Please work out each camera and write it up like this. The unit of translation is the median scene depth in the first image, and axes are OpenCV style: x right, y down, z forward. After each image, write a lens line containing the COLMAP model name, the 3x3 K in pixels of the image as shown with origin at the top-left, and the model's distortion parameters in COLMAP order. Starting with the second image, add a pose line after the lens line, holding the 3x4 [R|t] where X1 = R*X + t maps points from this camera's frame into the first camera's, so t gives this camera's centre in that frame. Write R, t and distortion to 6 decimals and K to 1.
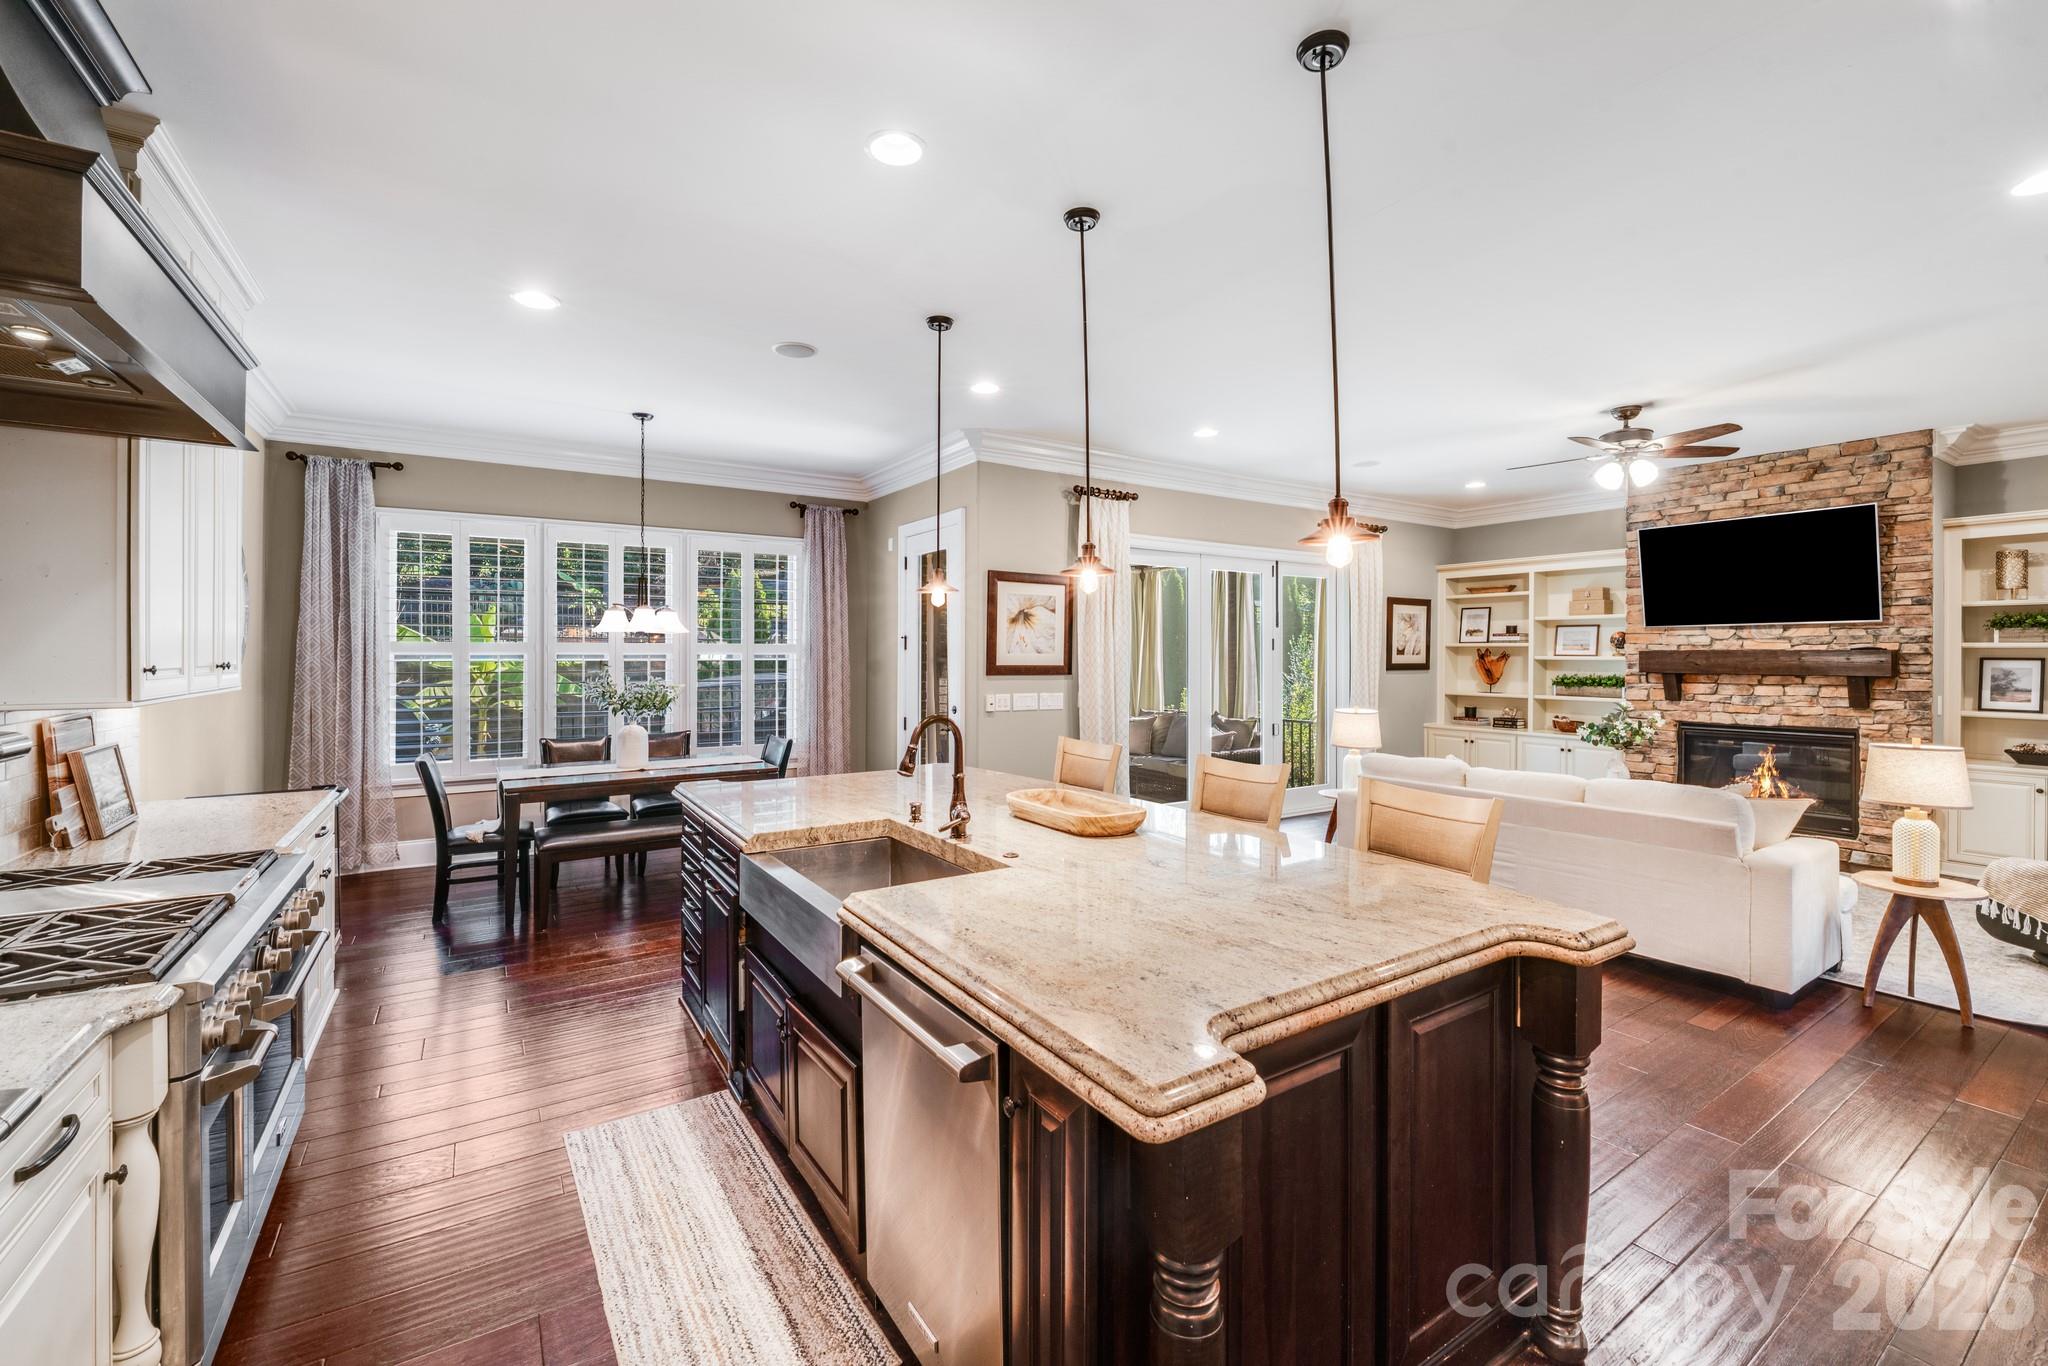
lens RADIAL K [[840.3, 0, 1015.0], [0, 840.3, 653.9], [0, 0, 1]] dist [-0.004868, -0.003475]
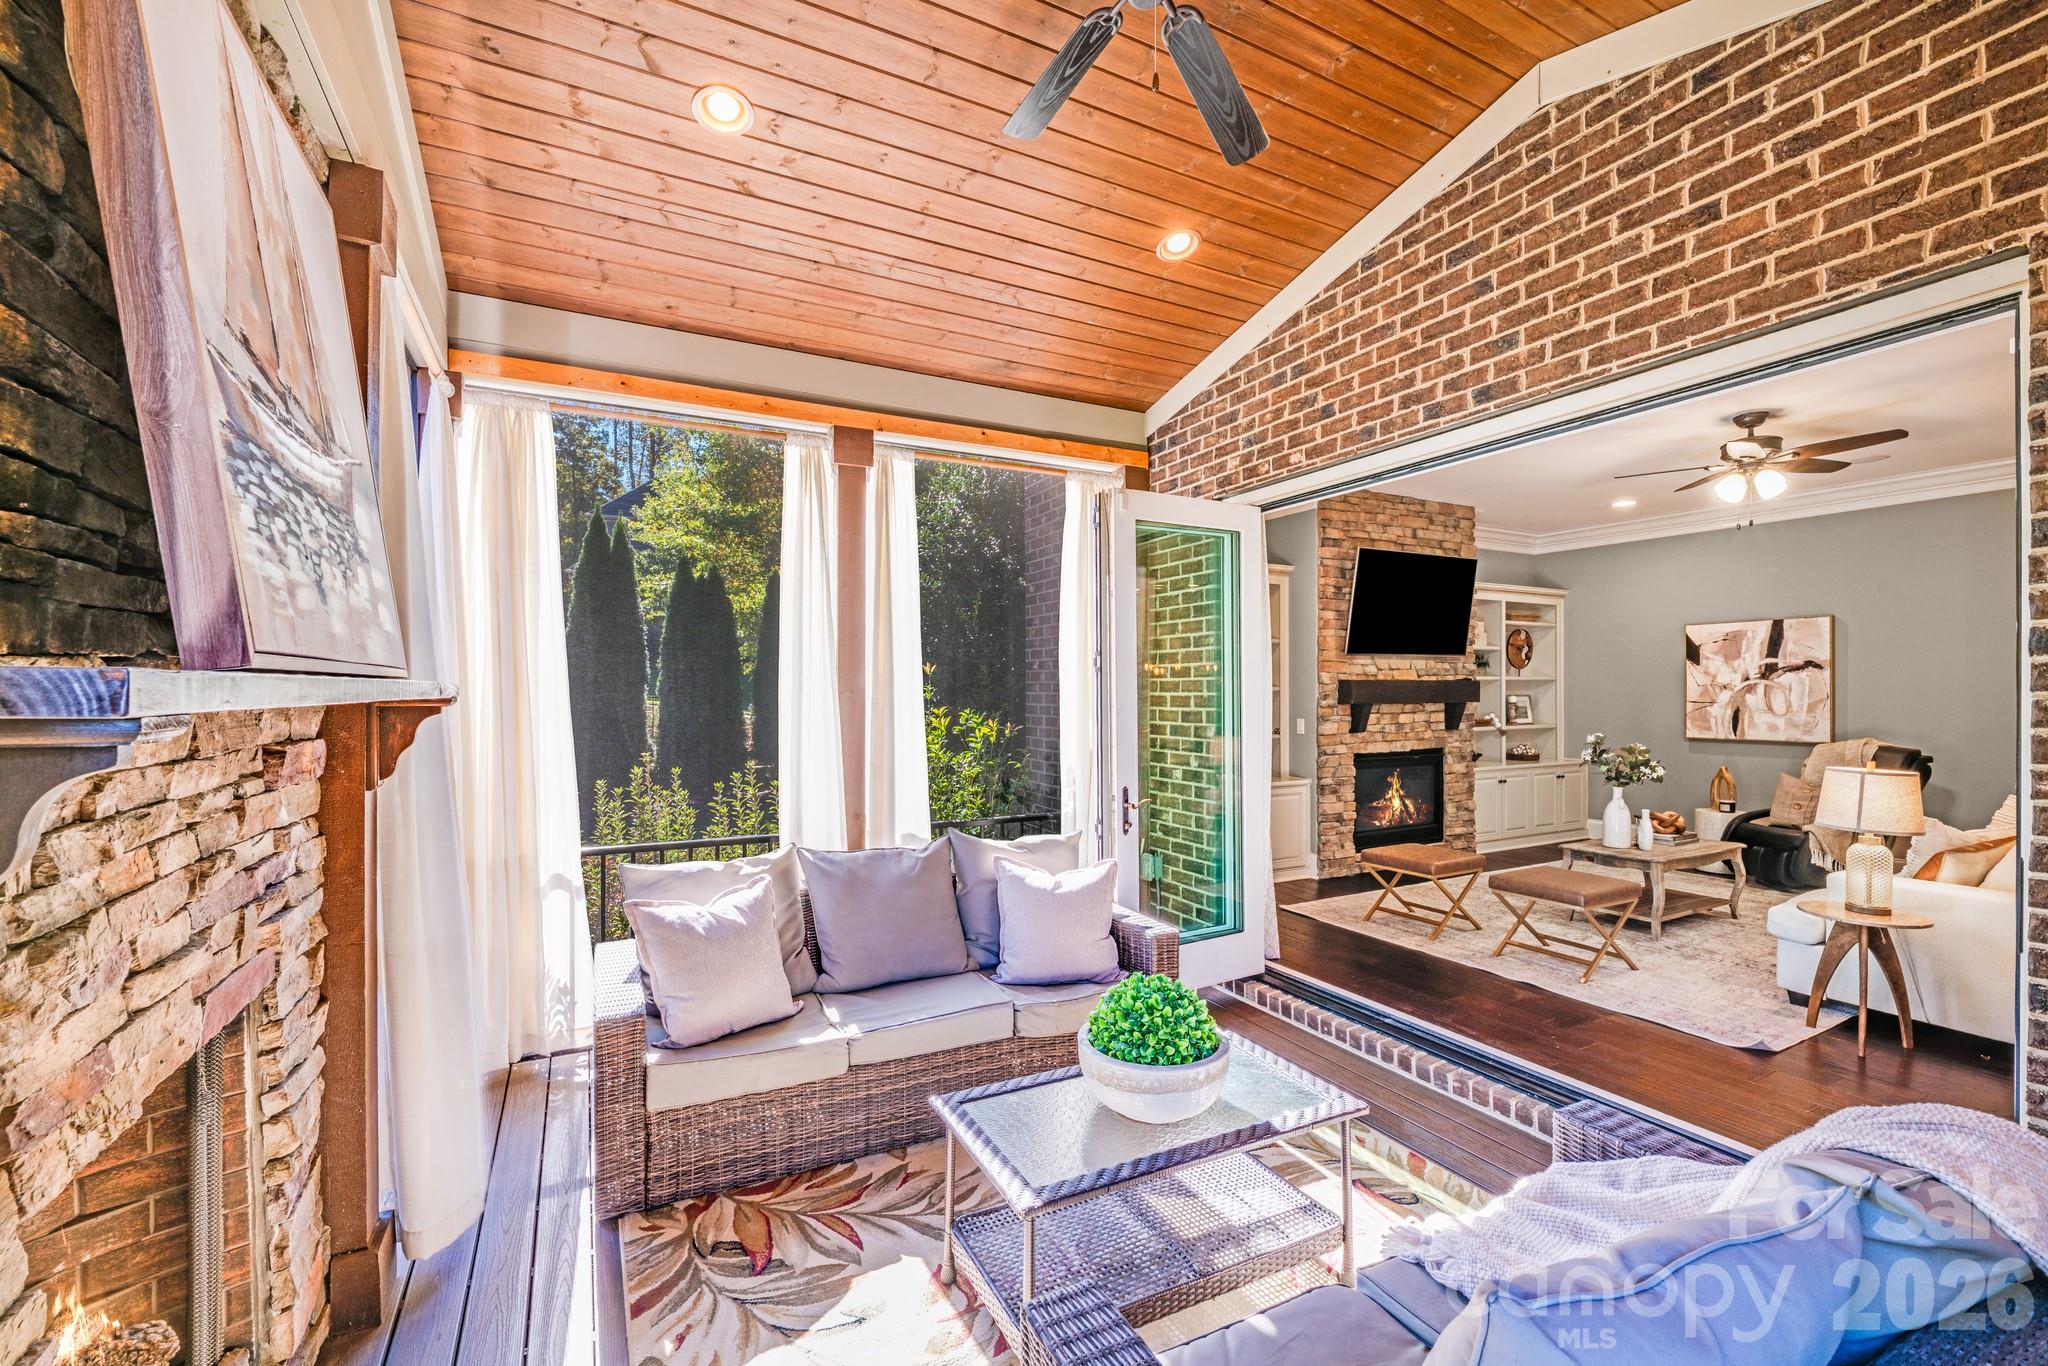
lens RADIAL K [[840.3, 0, 1031.5], [0, 840.3, 686.3], [0, 0, 1]] dist [-0.004868, -0.003475]
pose [[0.090550, 0.002764, 0.995888, -0.216617], [0.001069, 0.999995, -0.002873, 0.006018], [-0.995891, 0.001325, 0.090547, 1.413180]]
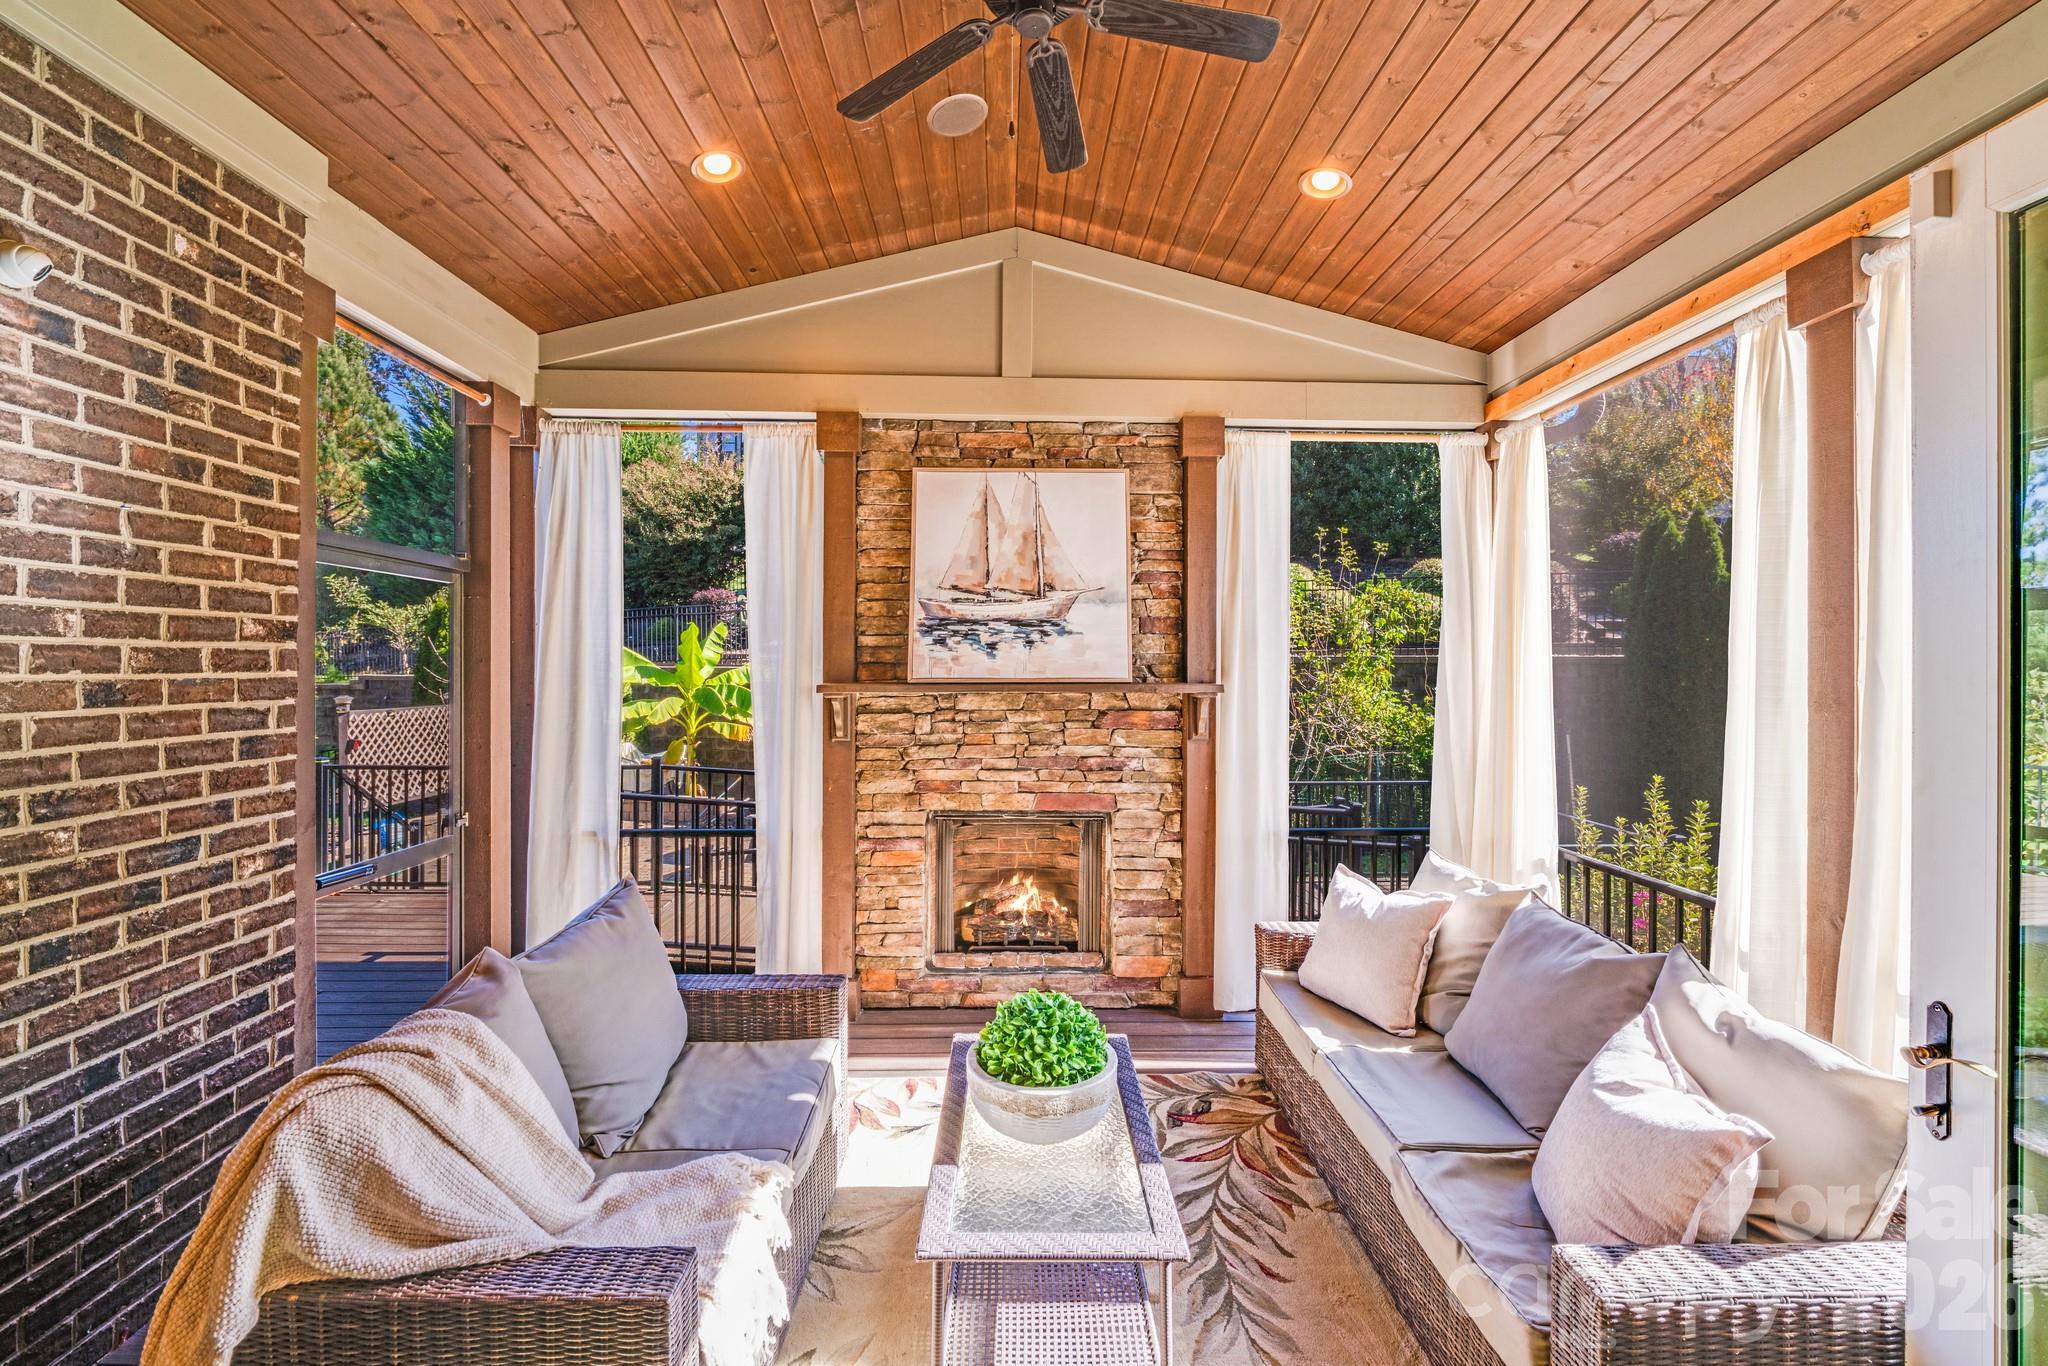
lens RADIAL K [[840.3, 0, 1037.8], [0, 840.3, 681.2], [0, 0, 1]] dist [-0.004868, -0.003475]
pose [[0.870958, 0.011602, -0.491220, 0.294356], [-0.003407, 0.999840, 0.017575, -0.008373], [0.491345, -0.013633, 0.870858, 1.102755]]
